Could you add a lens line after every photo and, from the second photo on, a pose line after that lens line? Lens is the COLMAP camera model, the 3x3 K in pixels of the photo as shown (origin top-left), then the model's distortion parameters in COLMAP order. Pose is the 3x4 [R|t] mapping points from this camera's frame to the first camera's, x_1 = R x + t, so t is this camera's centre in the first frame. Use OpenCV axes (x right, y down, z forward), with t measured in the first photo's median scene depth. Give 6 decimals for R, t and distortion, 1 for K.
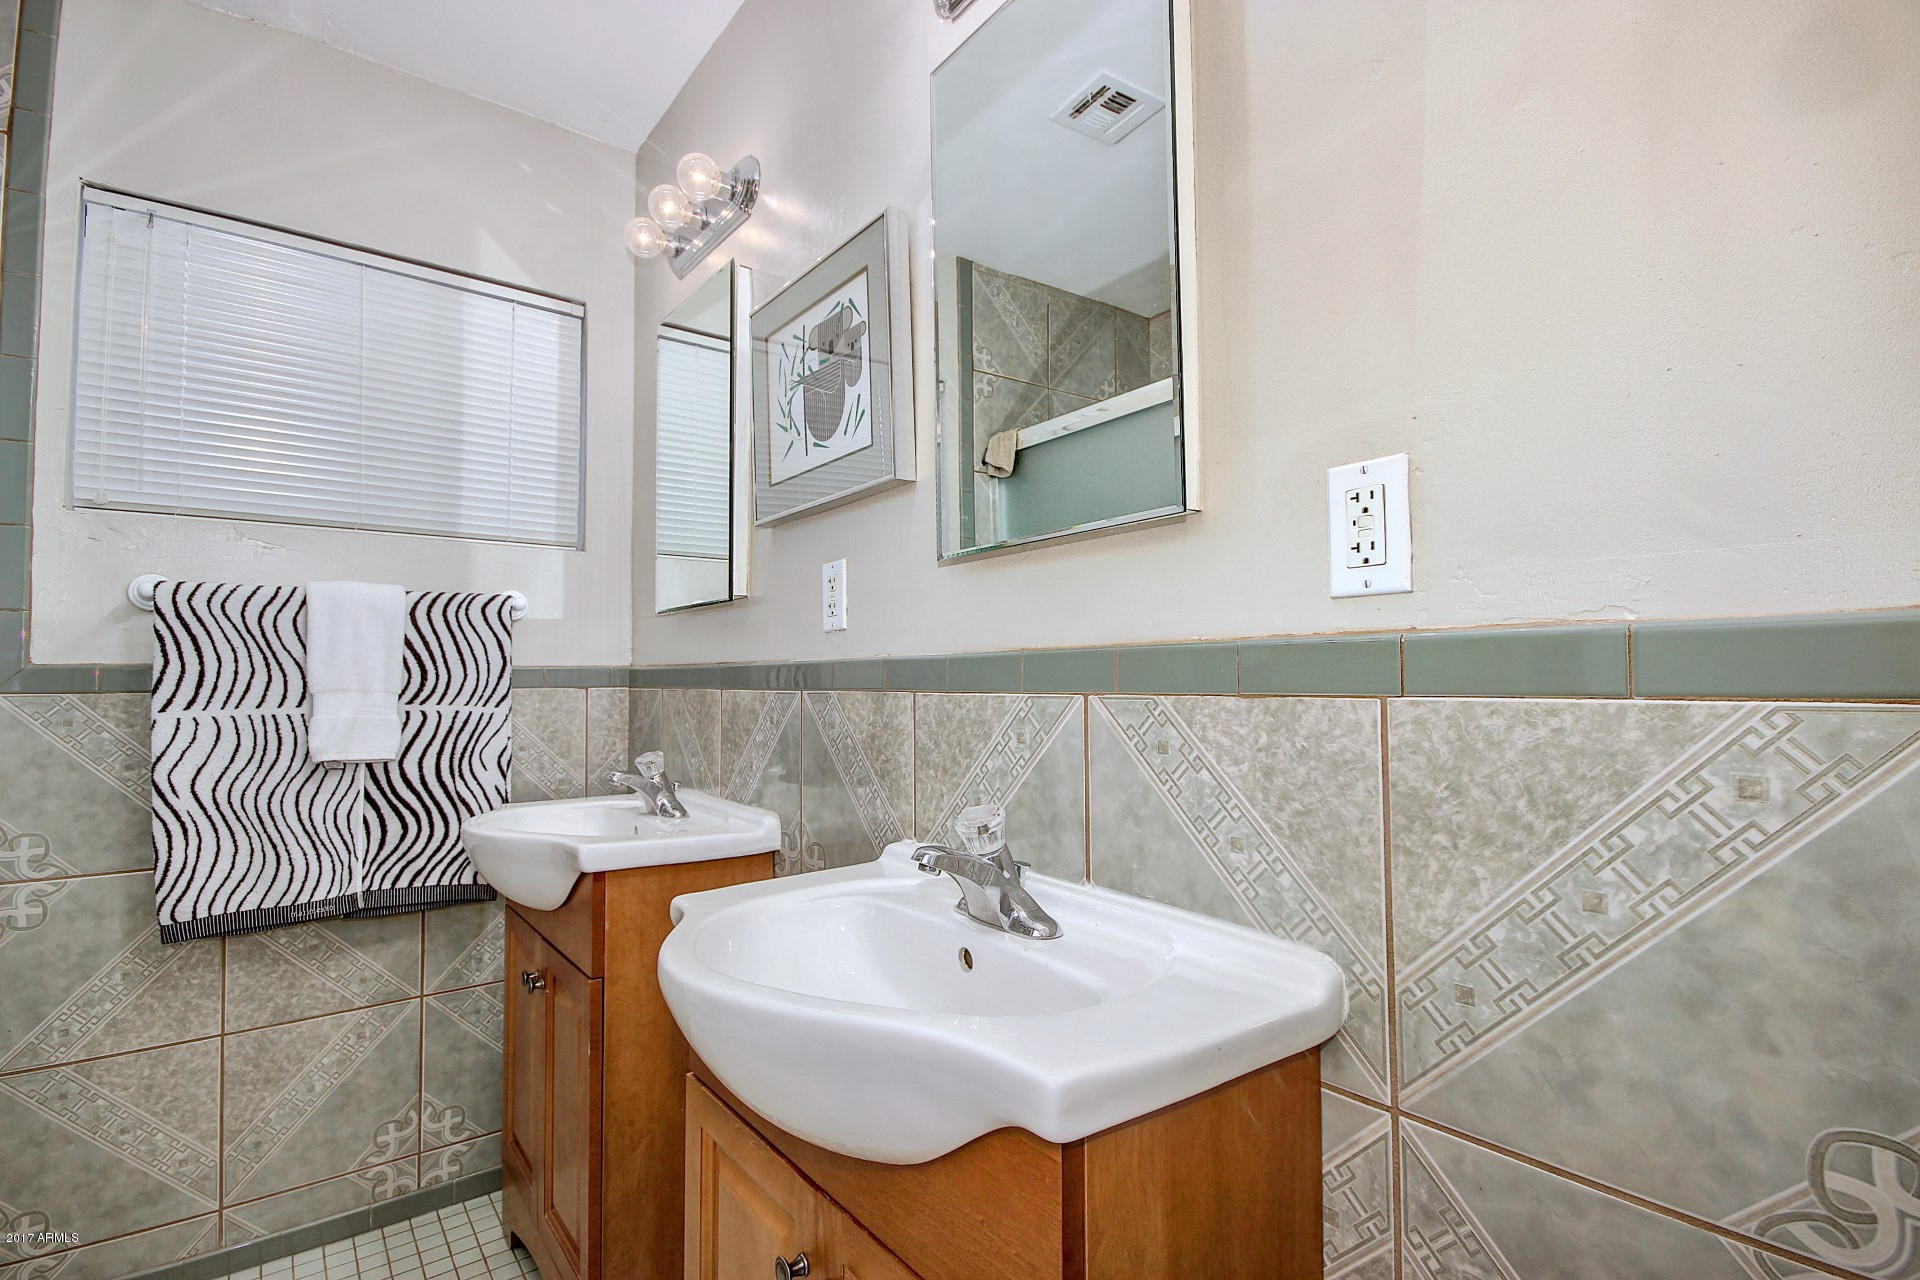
lens RADIAL K [[884.6, 0, 965.4], [0, 884.6, 645.8], [0, 0, 1]] dist [0.015288, -0.015318]
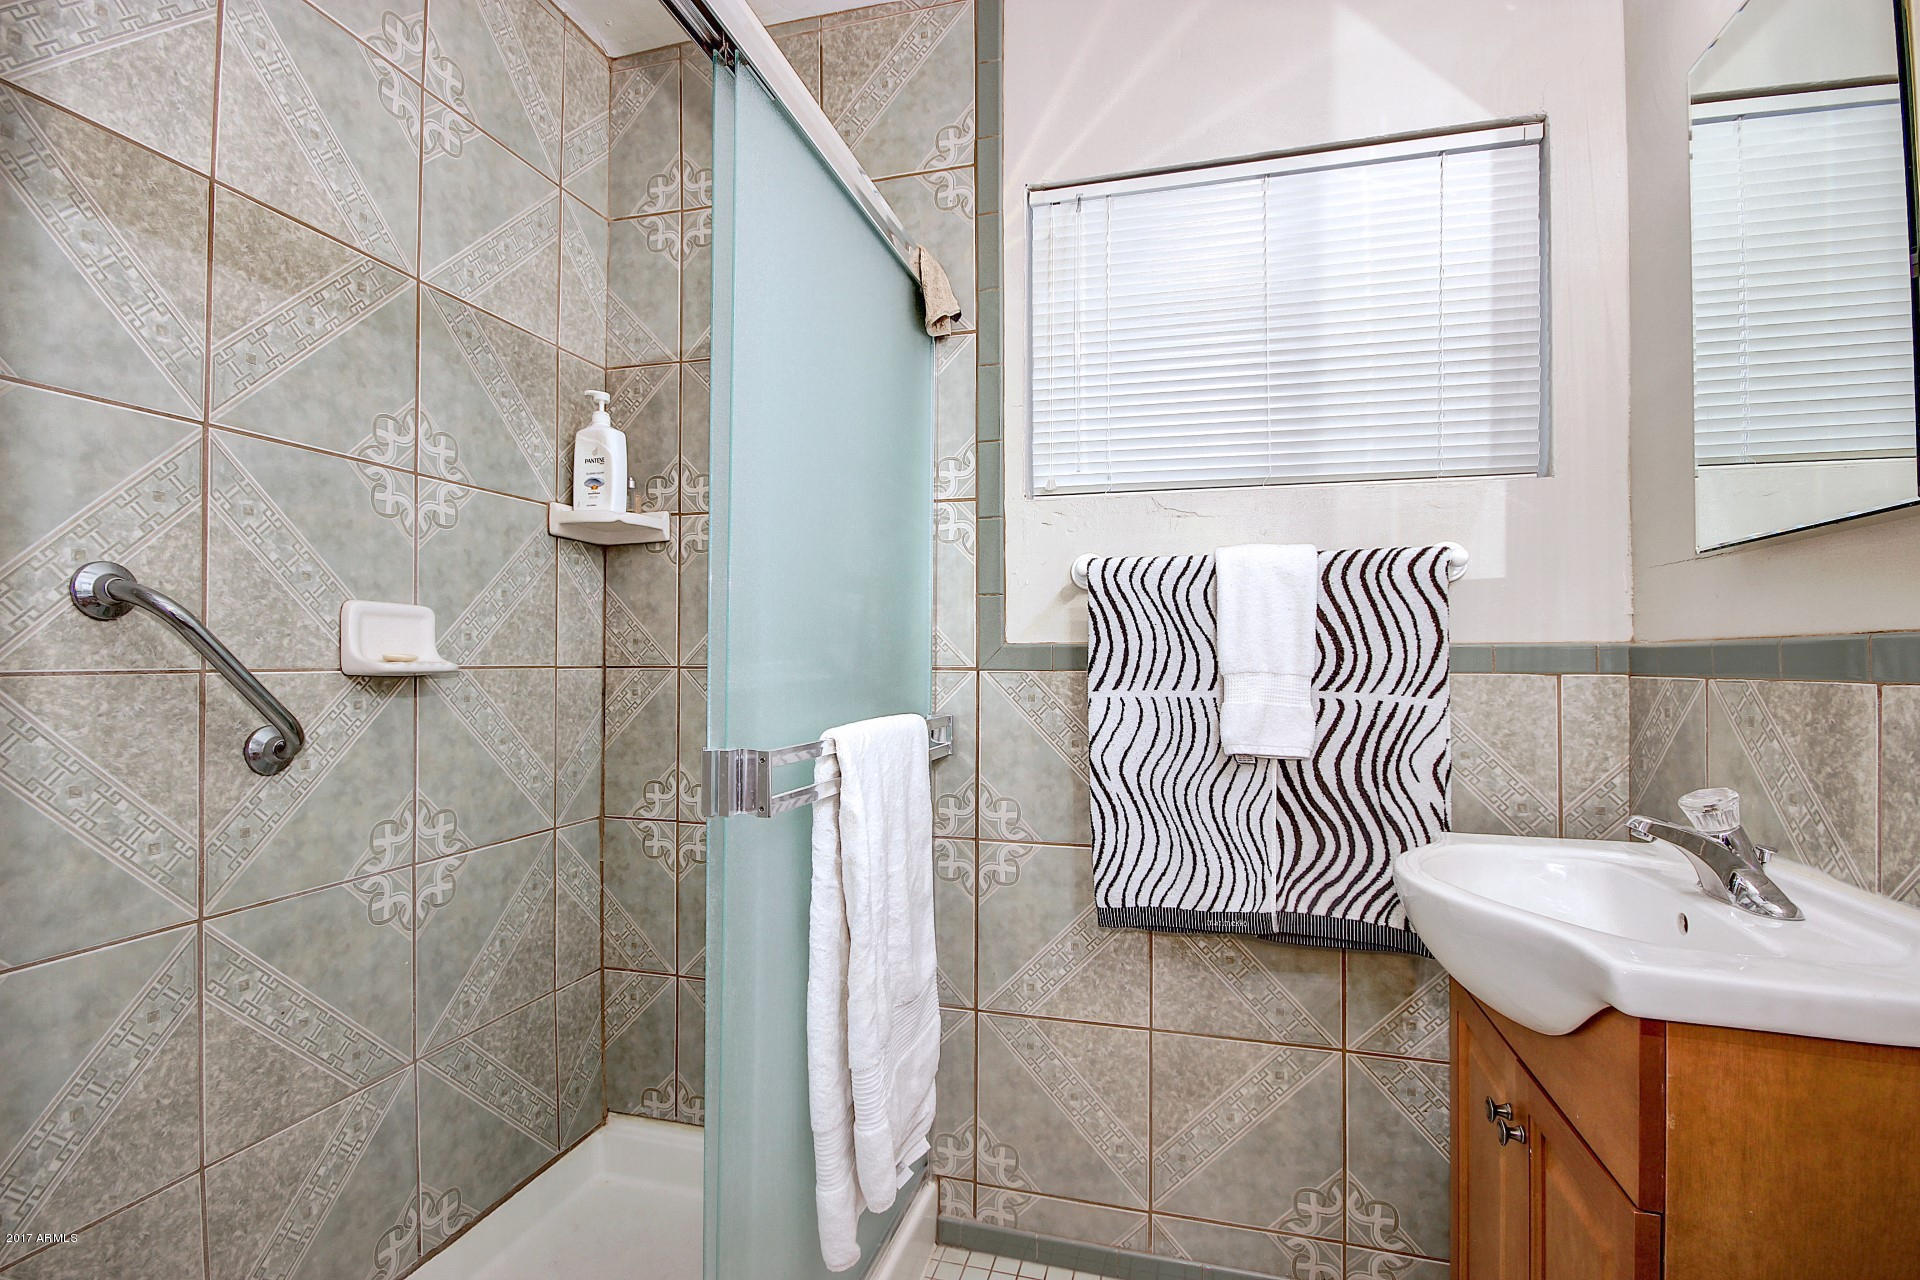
lens RADIAL K [[928.7, 0, 957.0], [0, 928.7, 646.5], [0, 0, 1]] dist [-0.000181, 0.000813]
pose [[0.596716, -0.003746, -0.802444, -0.151434], [0.022468, 0.999675, 0.012041, 0.008244], [0.802138, -0.025215, 0.596606, 0.235467]]
